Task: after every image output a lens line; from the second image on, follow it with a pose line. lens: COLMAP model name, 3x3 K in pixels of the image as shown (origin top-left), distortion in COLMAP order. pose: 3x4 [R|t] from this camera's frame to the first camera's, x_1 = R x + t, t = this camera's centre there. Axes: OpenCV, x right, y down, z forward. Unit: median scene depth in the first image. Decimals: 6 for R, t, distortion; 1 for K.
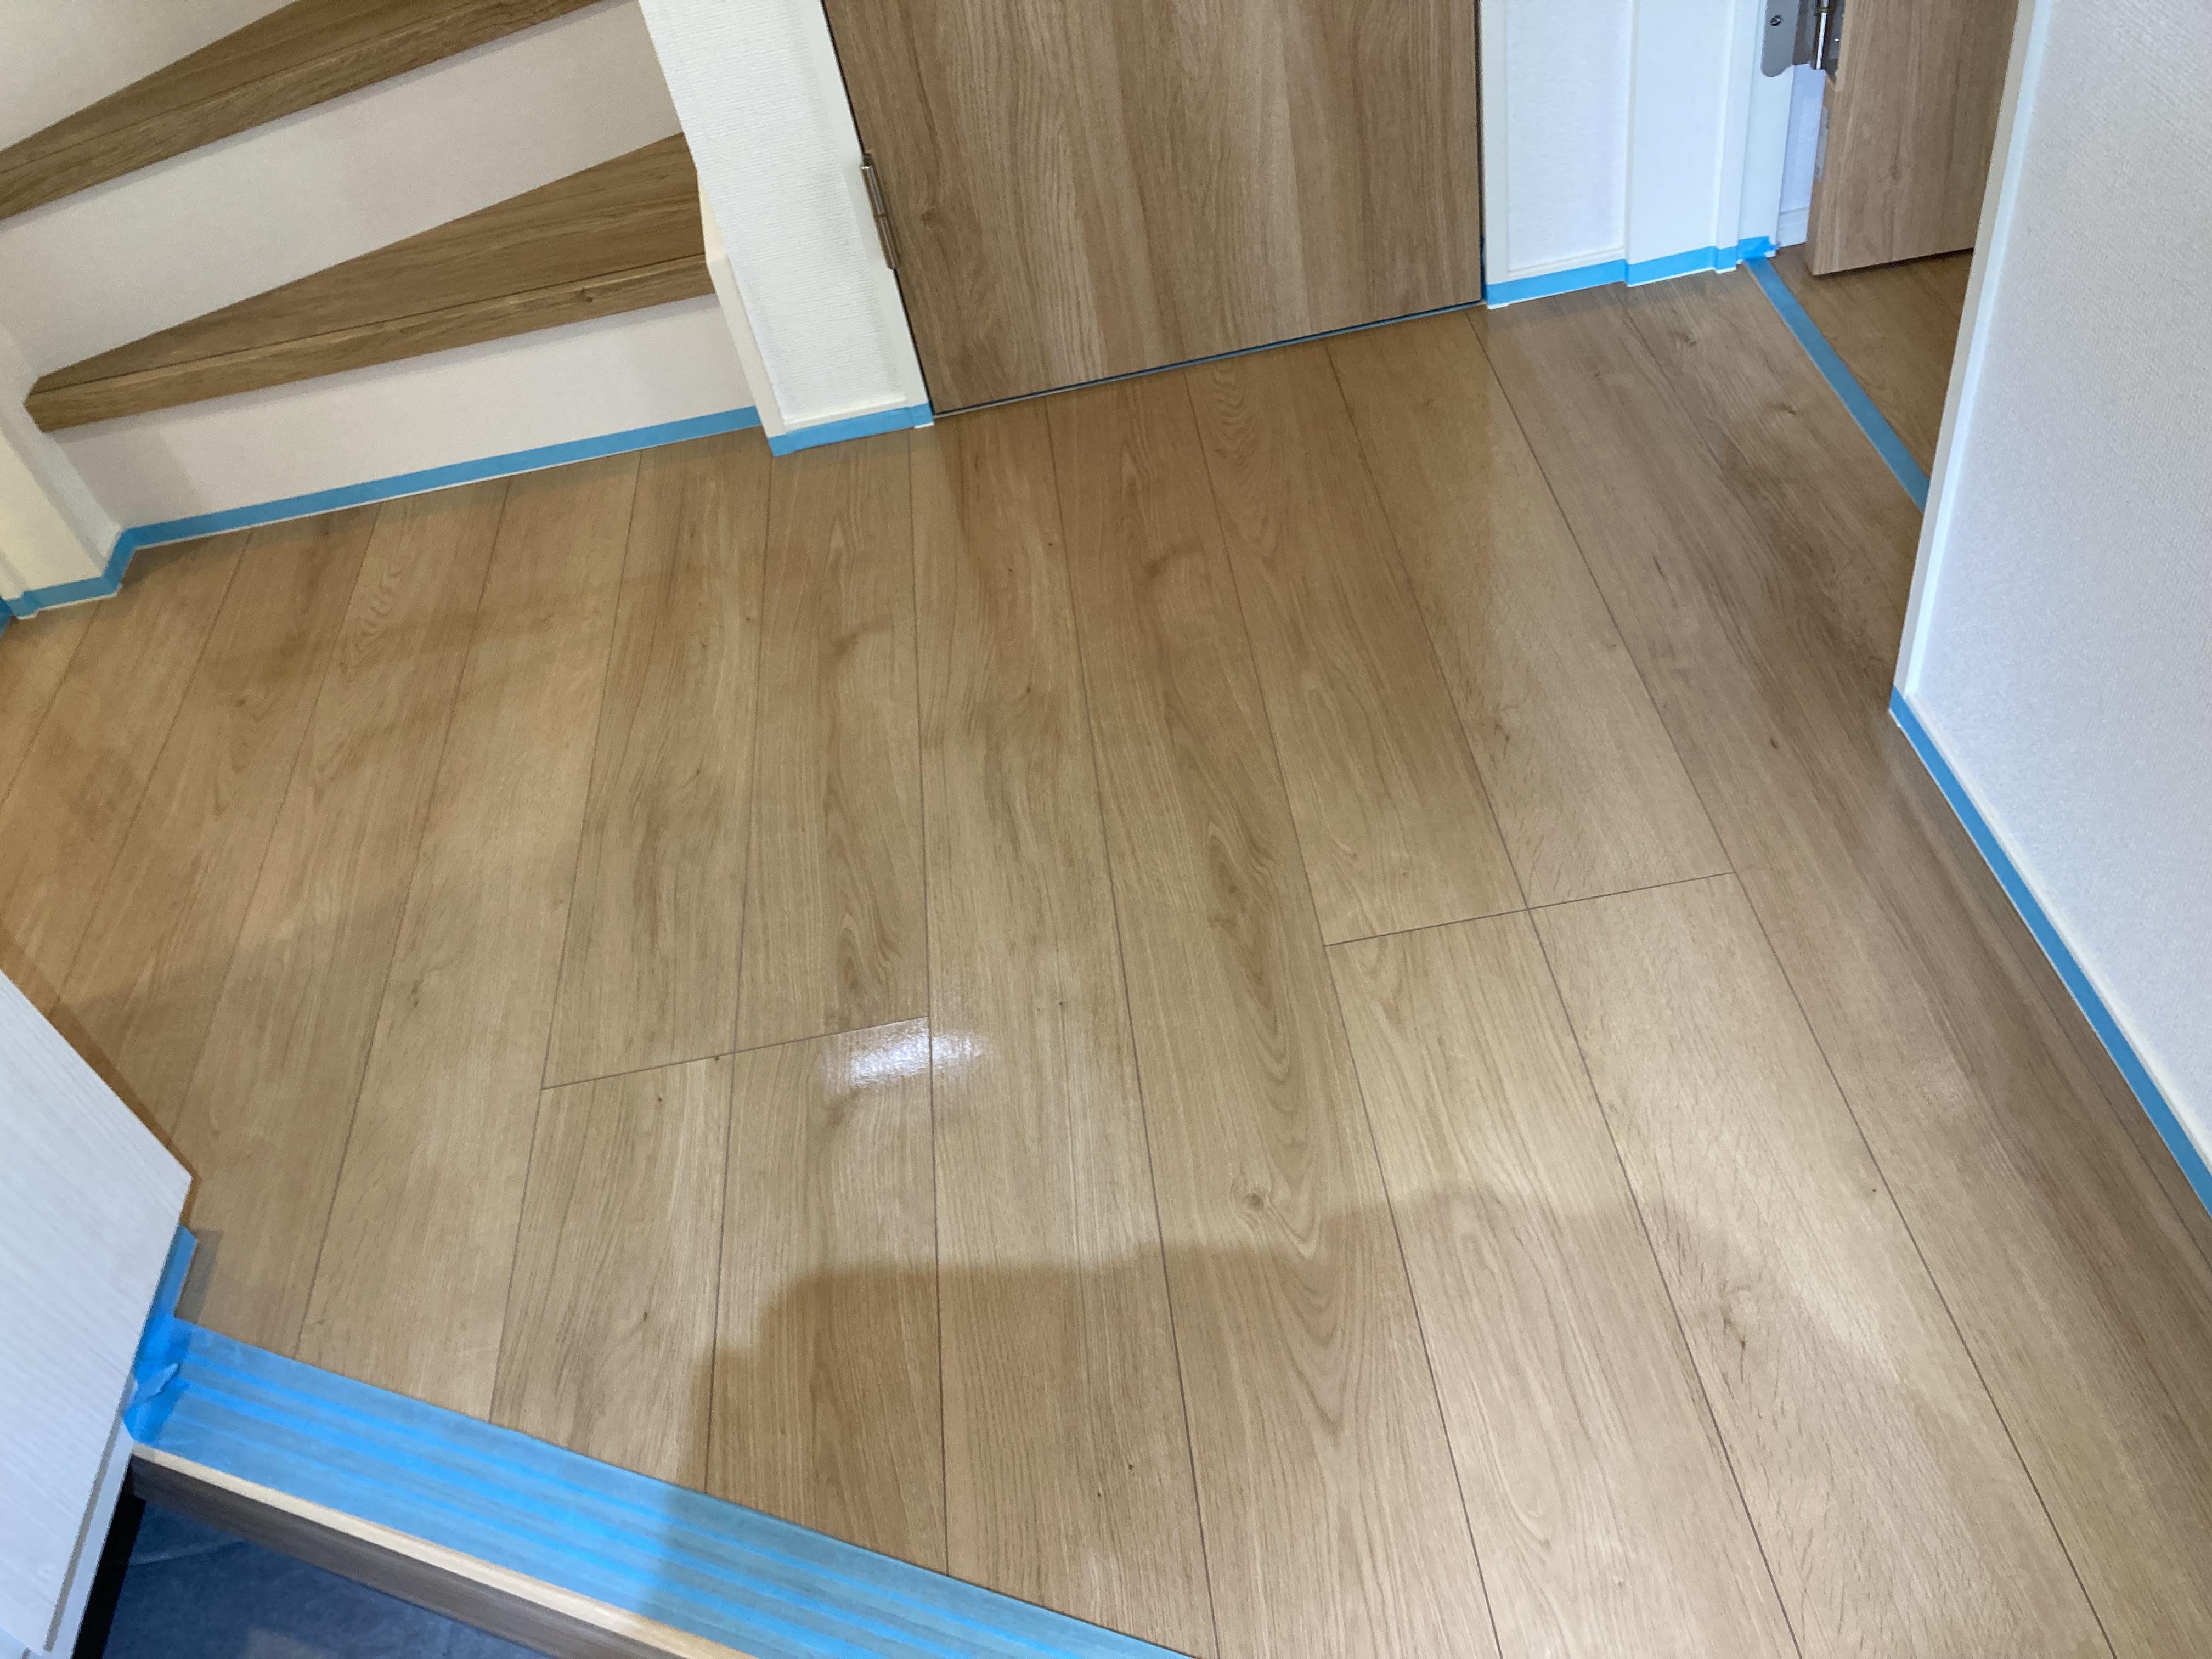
lens RADIAL K [[1817.0, 0, 1057.8], [0, 1817.0, 780.5], [0, 0, 1]] dist [0.041530, -0.050982]
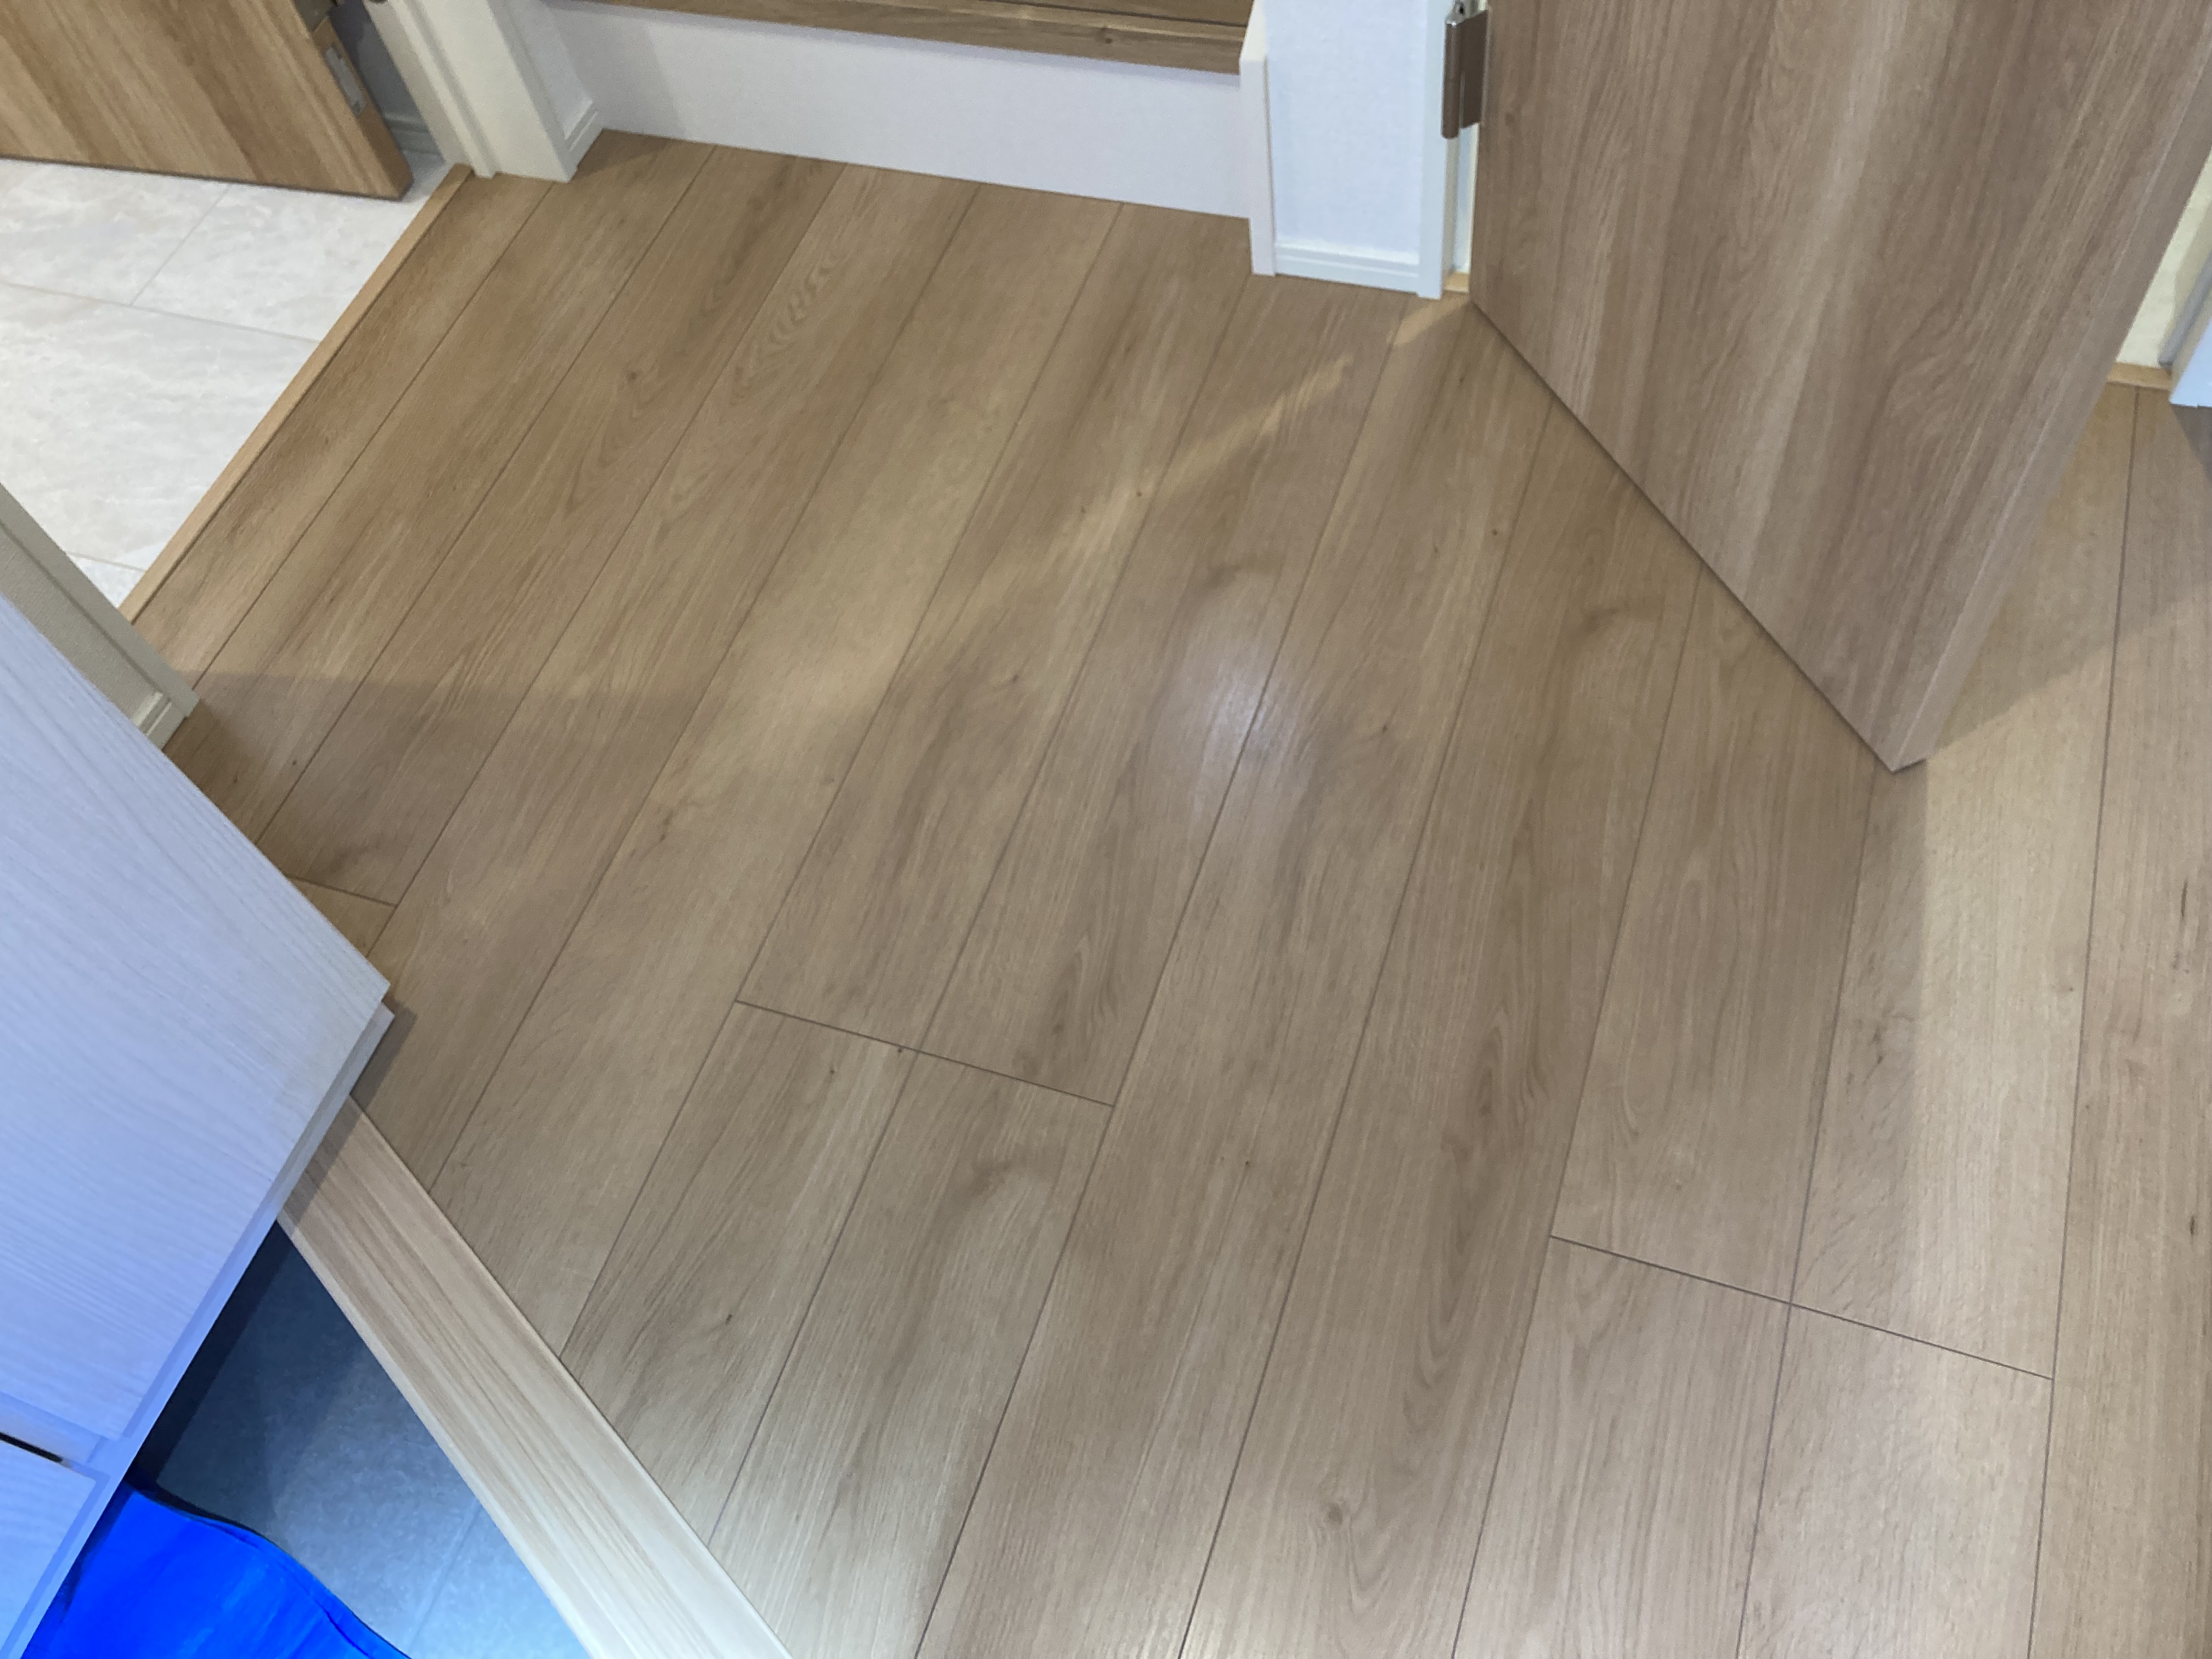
lens RADIAL K [[1817.0, 0, 1061.8], [0, 1817.0, 807.0], [0, 0, 1]] dist [0.041530, -0.050982]
pose [[0.911711, 0.376359, -0.164735, -0.000032], [-0.313717, 0.896676, 0.312337, -0.265999], [0.265264, -0.233081, 0.935579, 0.143832]]
